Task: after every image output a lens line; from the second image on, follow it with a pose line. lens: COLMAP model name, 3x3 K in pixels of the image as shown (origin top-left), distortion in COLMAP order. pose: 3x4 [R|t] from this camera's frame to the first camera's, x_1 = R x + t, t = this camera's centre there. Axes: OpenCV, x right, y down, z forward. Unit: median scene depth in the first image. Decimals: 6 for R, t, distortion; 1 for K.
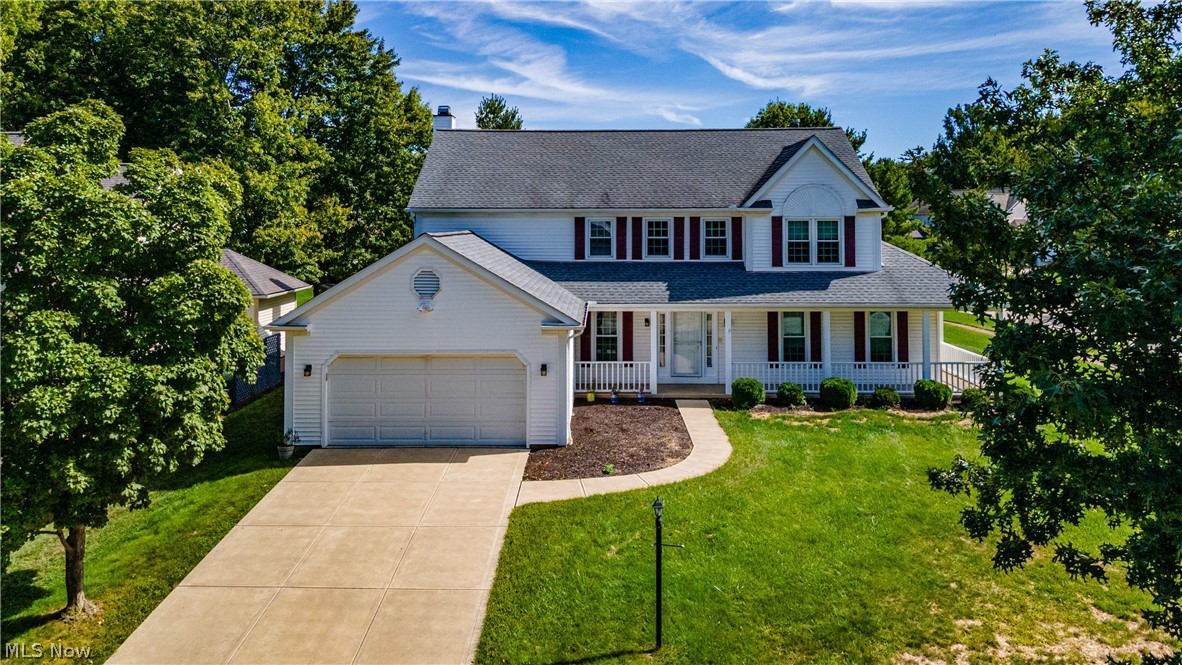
lens RADIAL K [[840.0, 0, 661.2], [0, 840.0, 331.0], [0, 0, 1]] dist [0.011909, 0.000054]
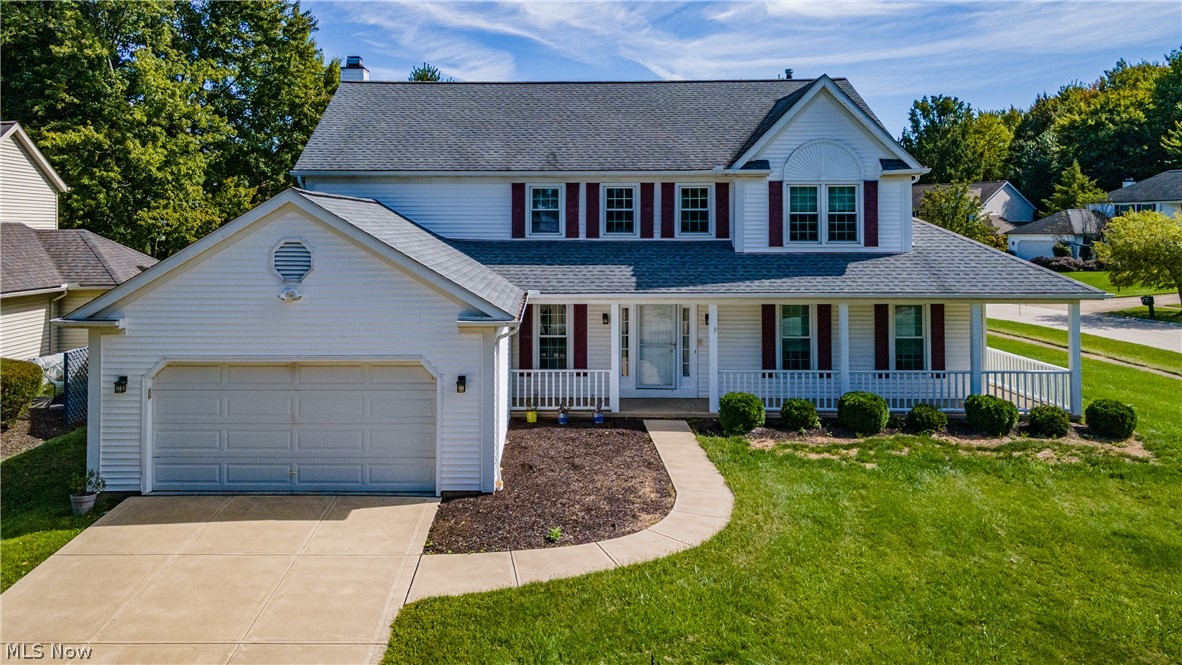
lens RADIAL K [[840.0, 0, 661.2], [0, 840.0, 331.0], [0, 0, 1]] dist [0.011909, 0.000054]
pose [[0.998129, 0.001668, 0.061124, -0.013756], [-0.001478, 0.999994, -0.003151, 0.003595], [-0.061129, 0.003055, 0.998125, 0.239366]]
